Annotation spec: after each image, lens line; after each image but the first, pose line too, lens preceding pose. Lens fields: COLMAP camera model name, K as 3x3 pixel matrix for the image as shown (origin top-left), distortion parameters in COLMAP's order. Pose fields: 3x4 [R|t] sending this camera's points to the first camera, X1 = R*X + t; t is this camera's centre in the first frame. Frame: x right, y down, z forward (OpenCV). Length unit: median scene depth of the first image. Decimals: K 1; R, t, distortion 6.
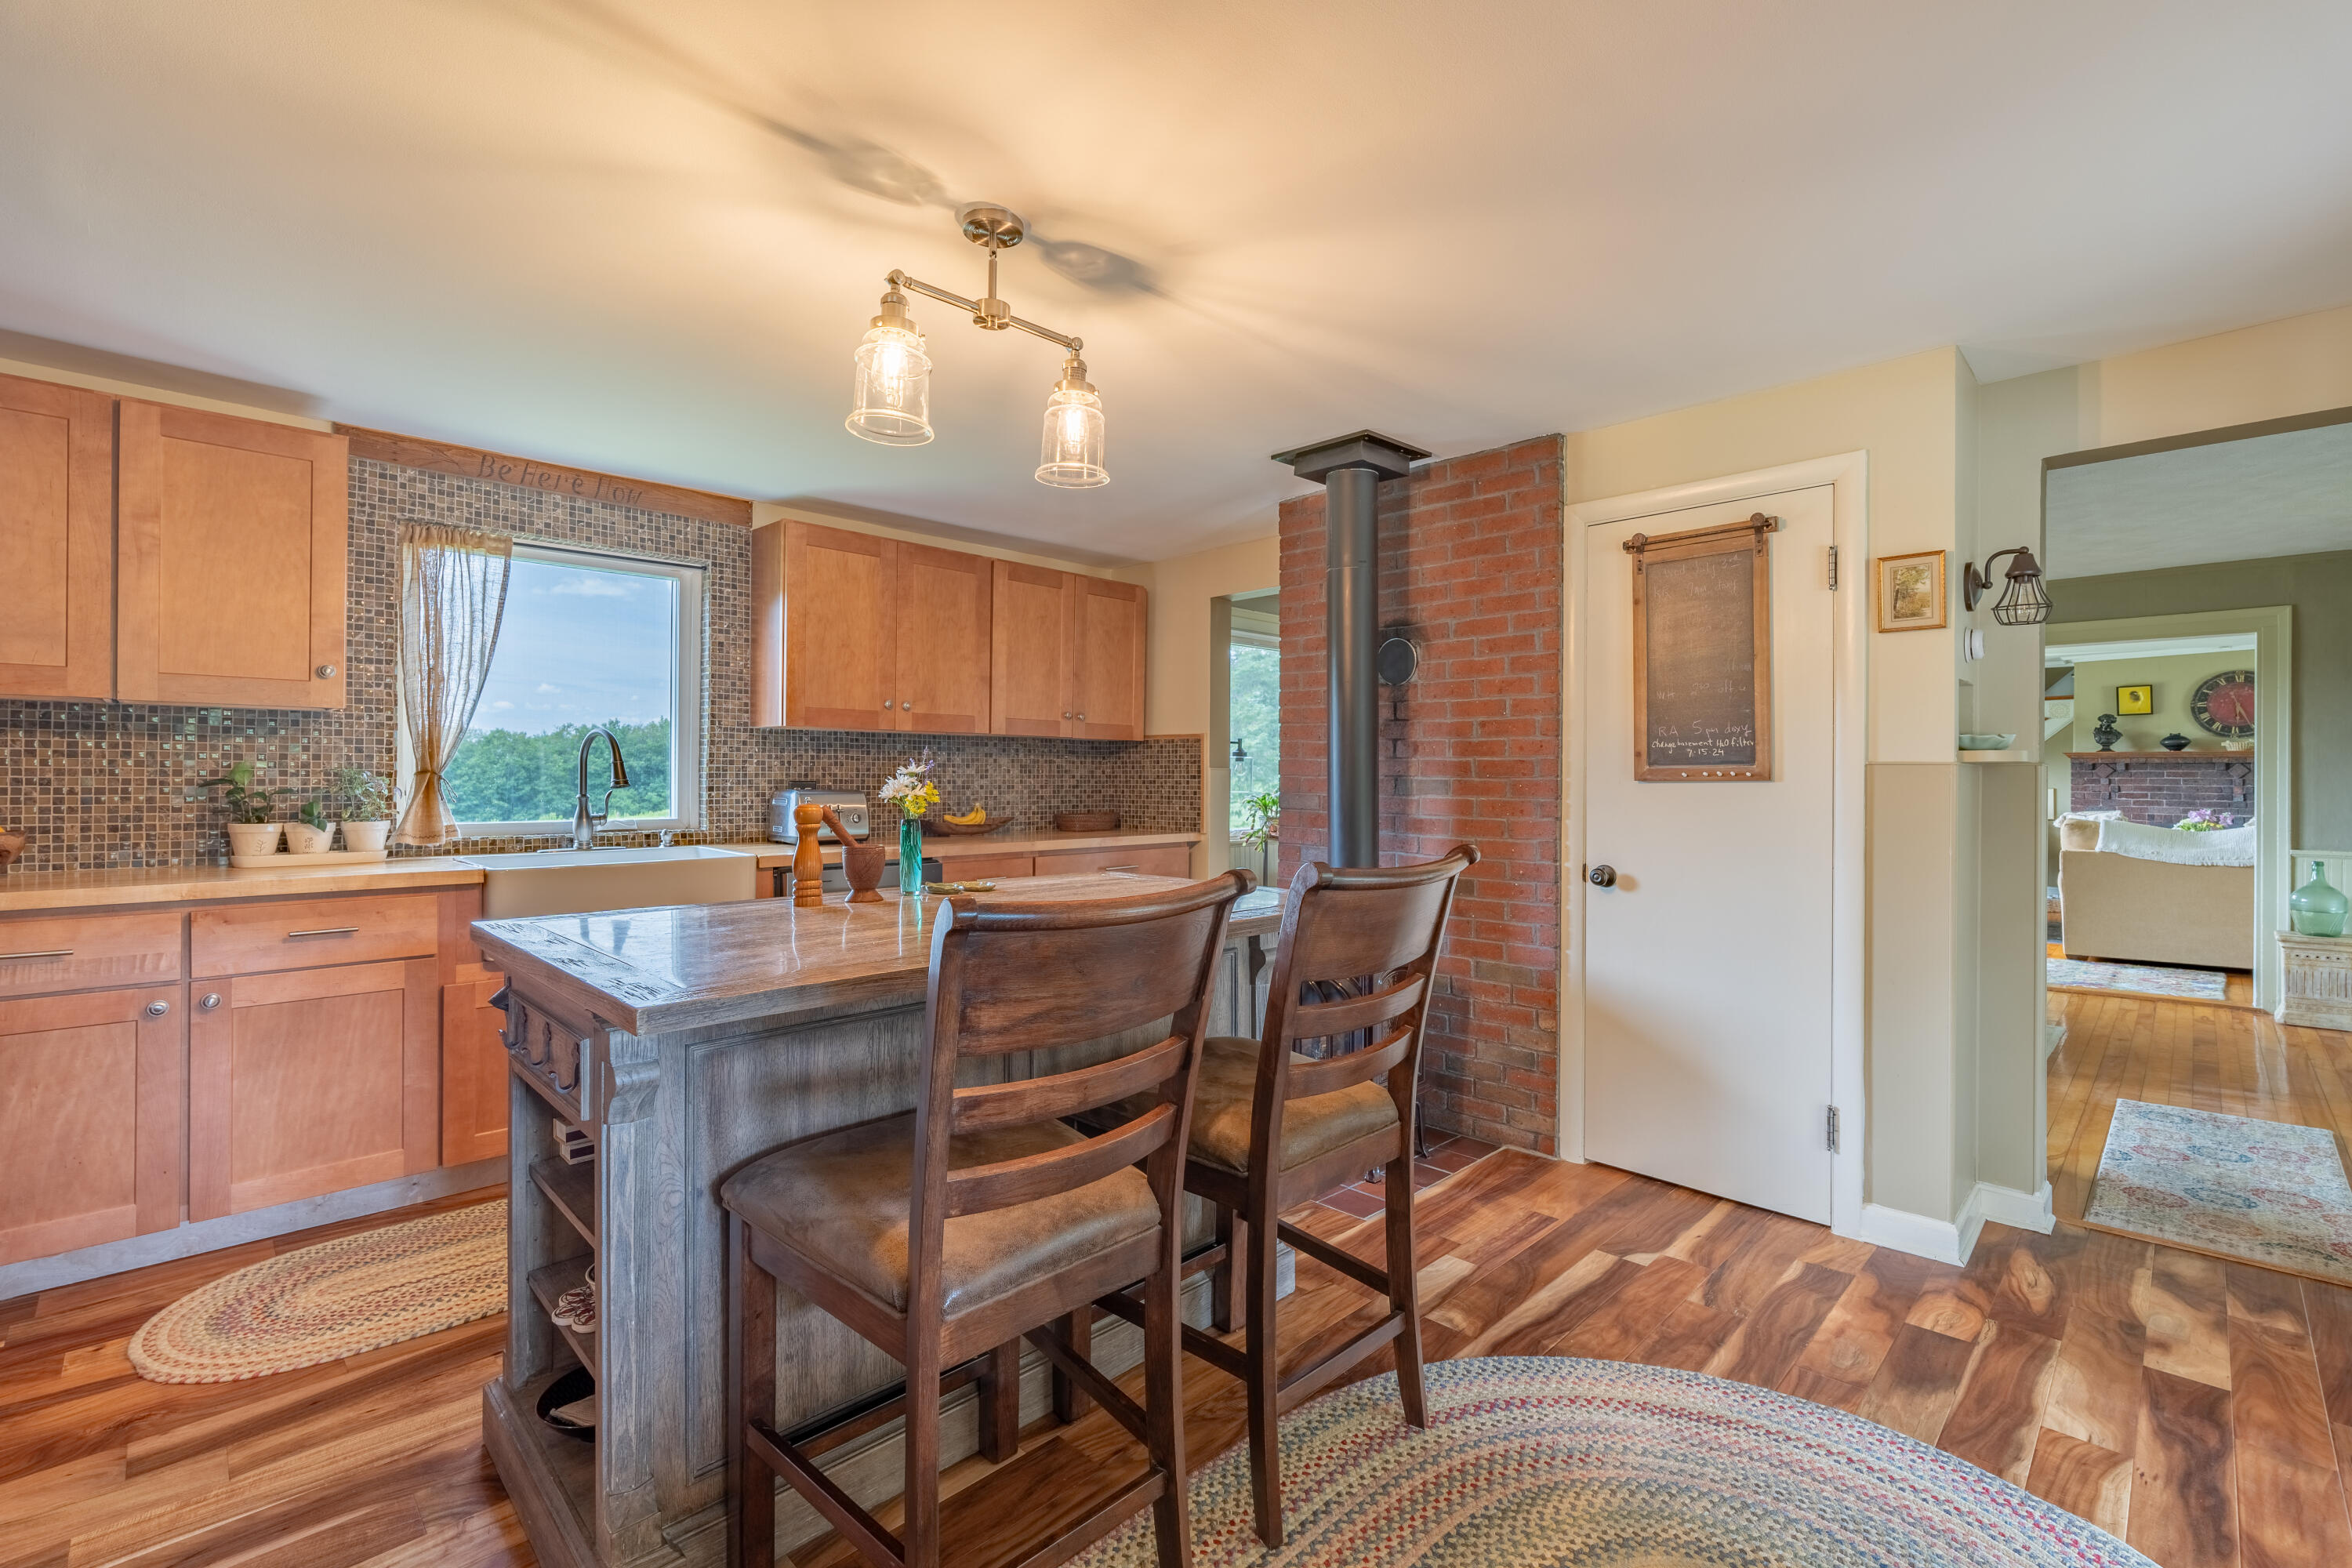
lens RADIAL K [[1040.0, 0, 1180.2], [0, 1040.0, 772.7], [0, 0, 1]] dist [0.000026, -0.000622]
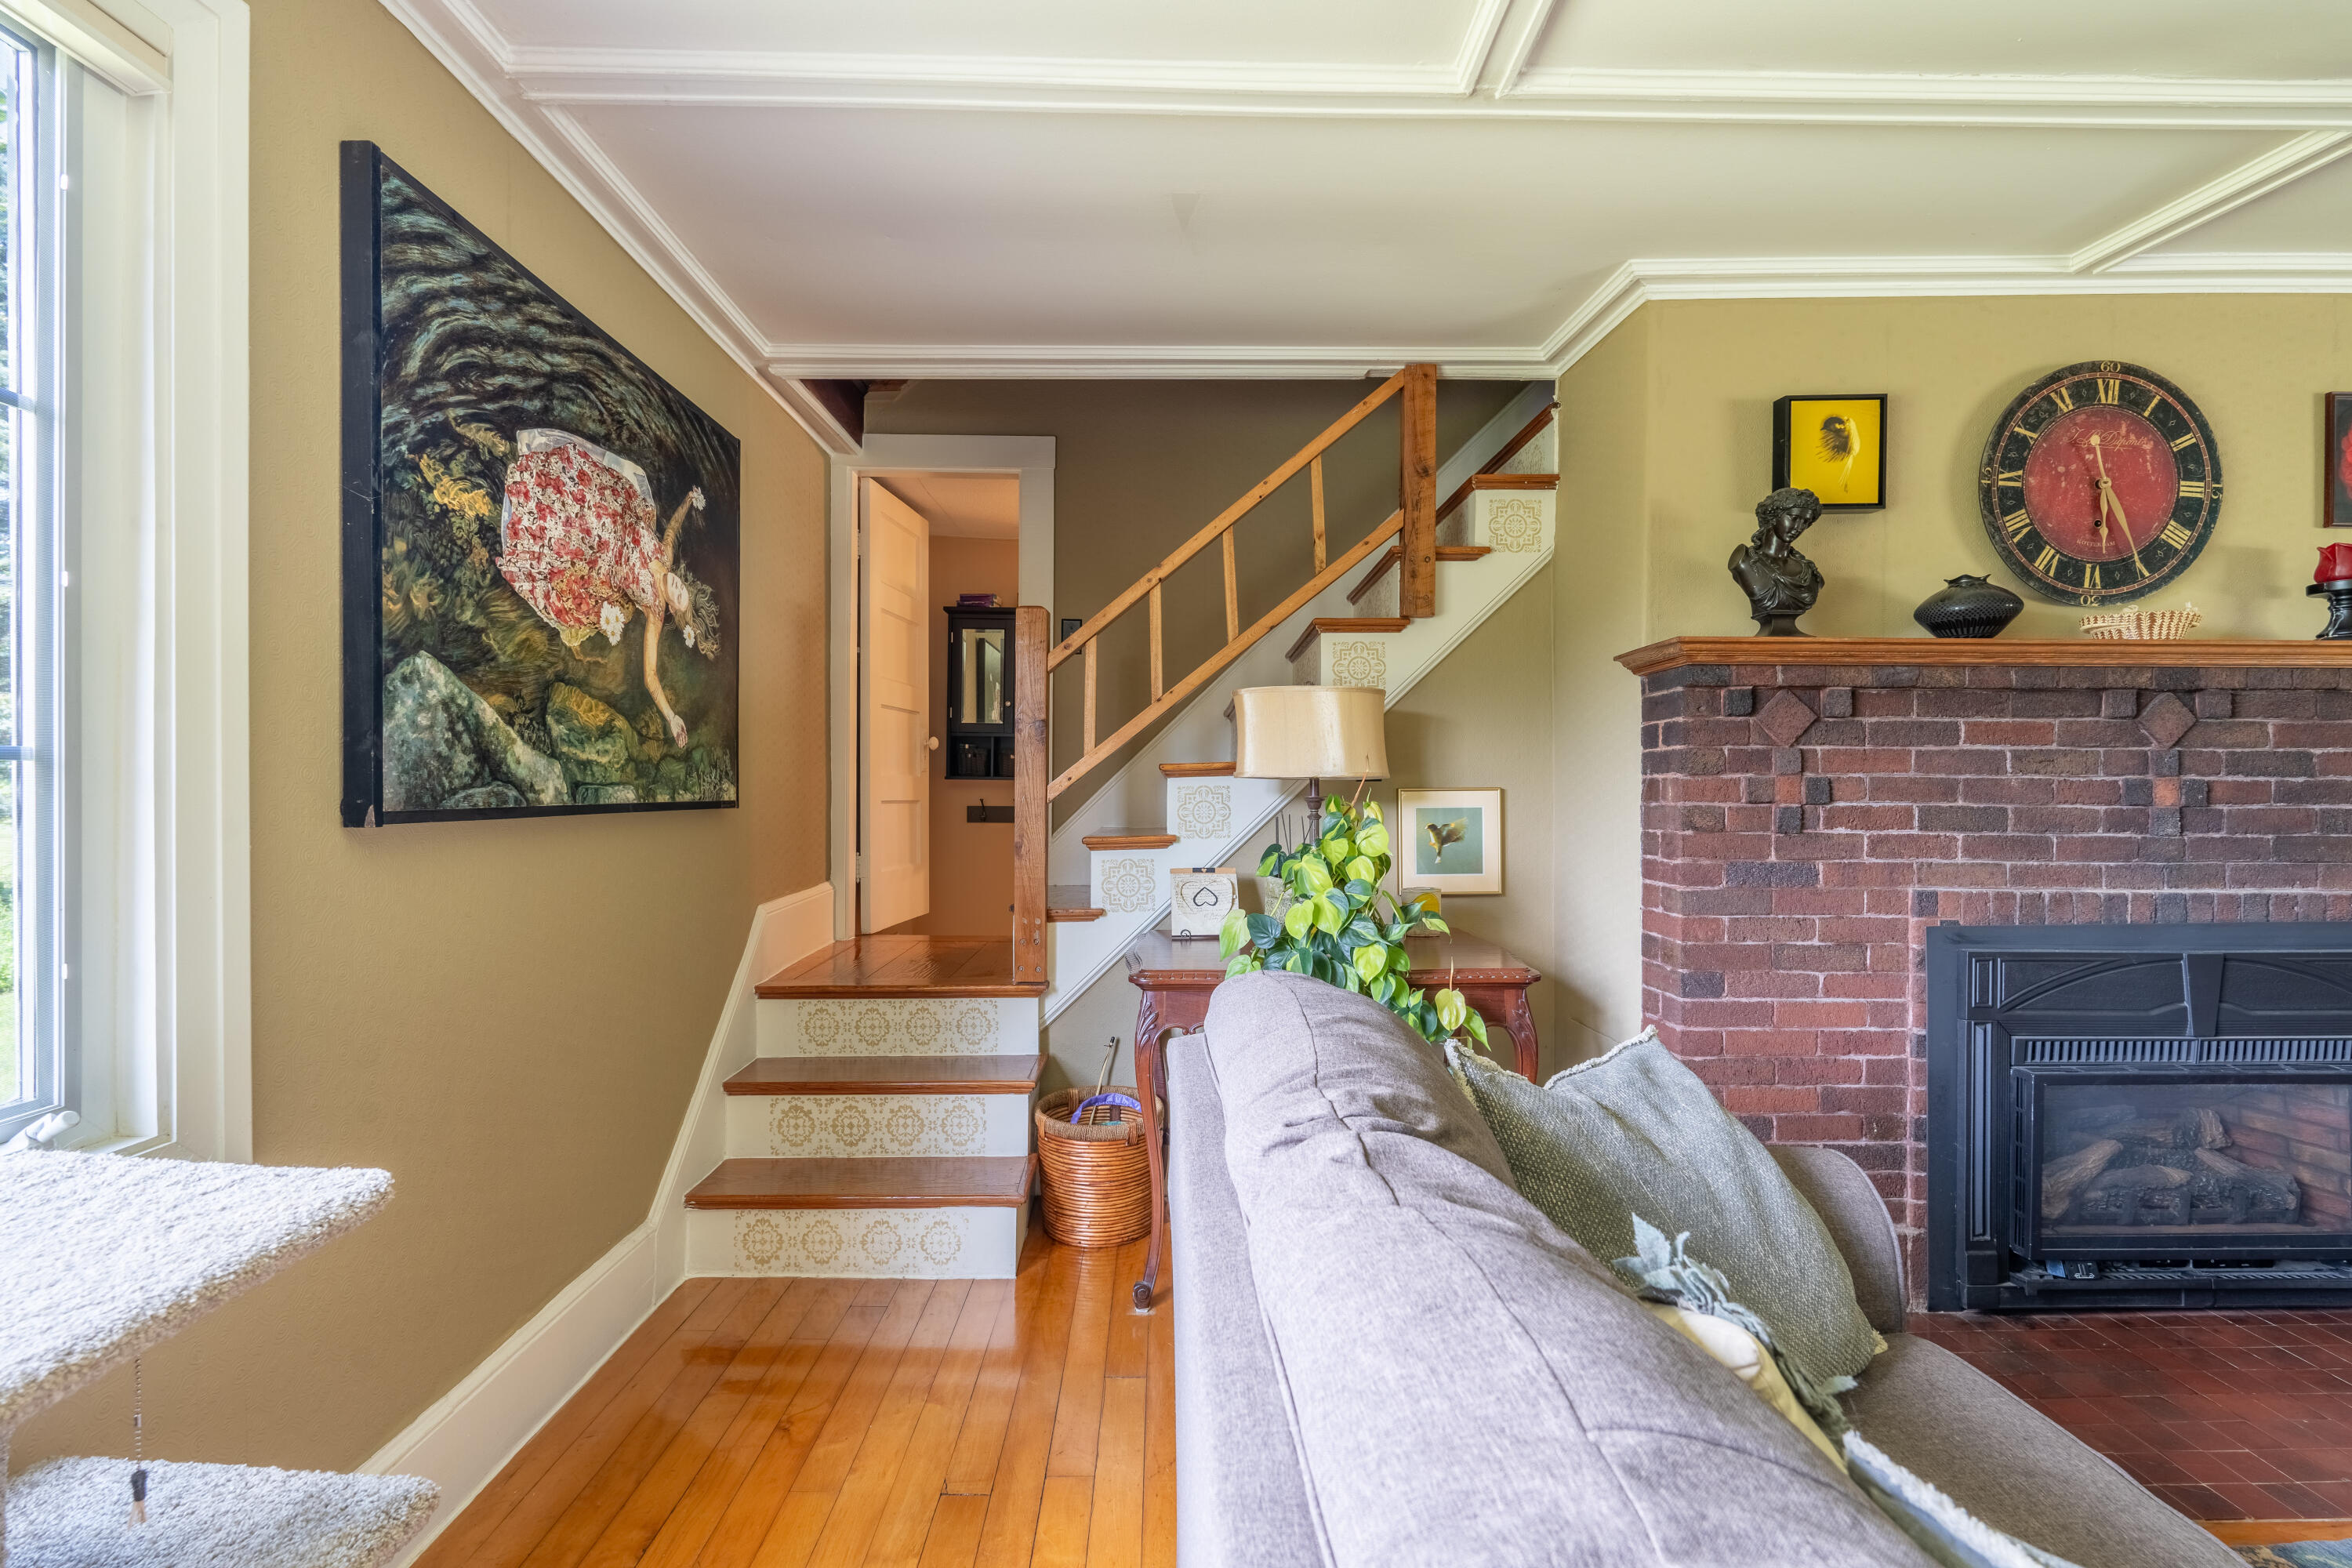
lens RADIAL K [[1040.0, 0, 1173.2], [0, 1040.0, 788.0], [0, 0, 1]] dist [0.000026, -0.000622]
pose [[0.704975, -0.010647, 0.709152, 1.630283], [-0.003299, 0.999827, 0.018290, 0.028423], [-0.709224, -0.015234, 0.704818, 2.475636]]
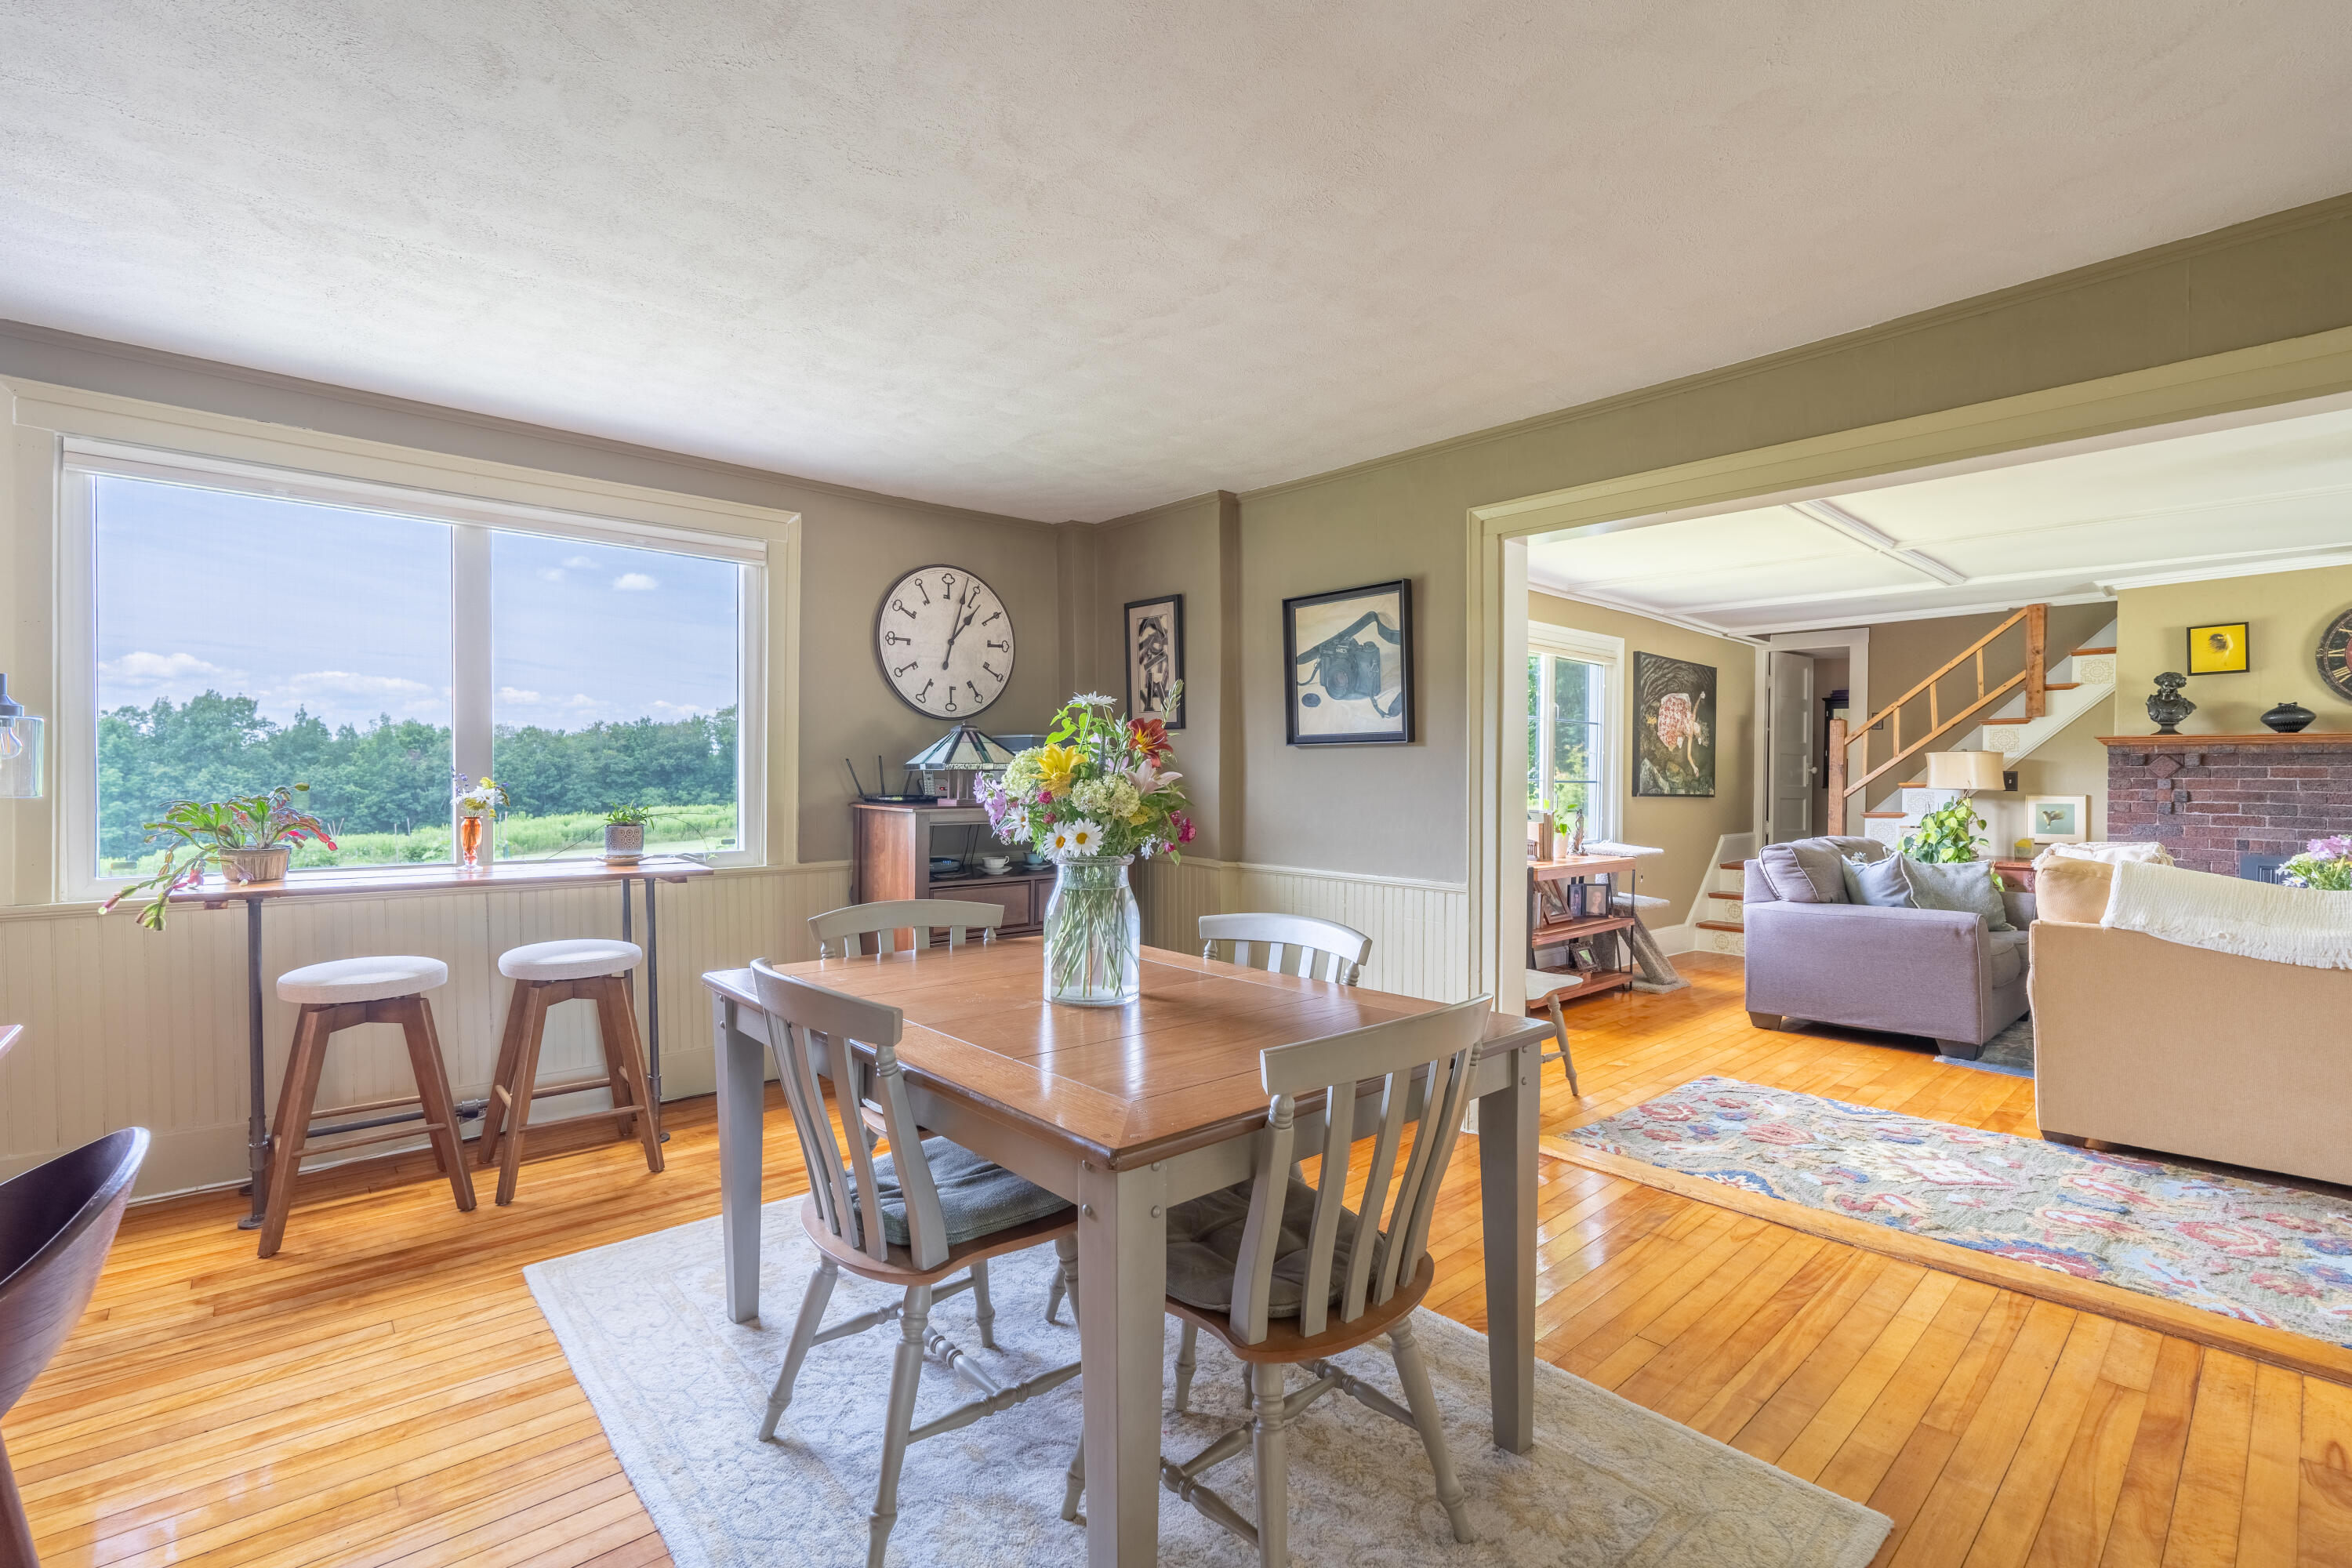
lens RADIAL K [[1040.0, 0, 1184.2], [0, 1040.0, 782.0], [0, 0, 1]] dist [0.000026, -0.000622]
pose [[0.998313, 0.005161, -0.057828, 0.949173], [-0.004697, 0.999956, 0.008160, 0.012975], [0.057868, -0.007875, 0.998293, 0.970822]]
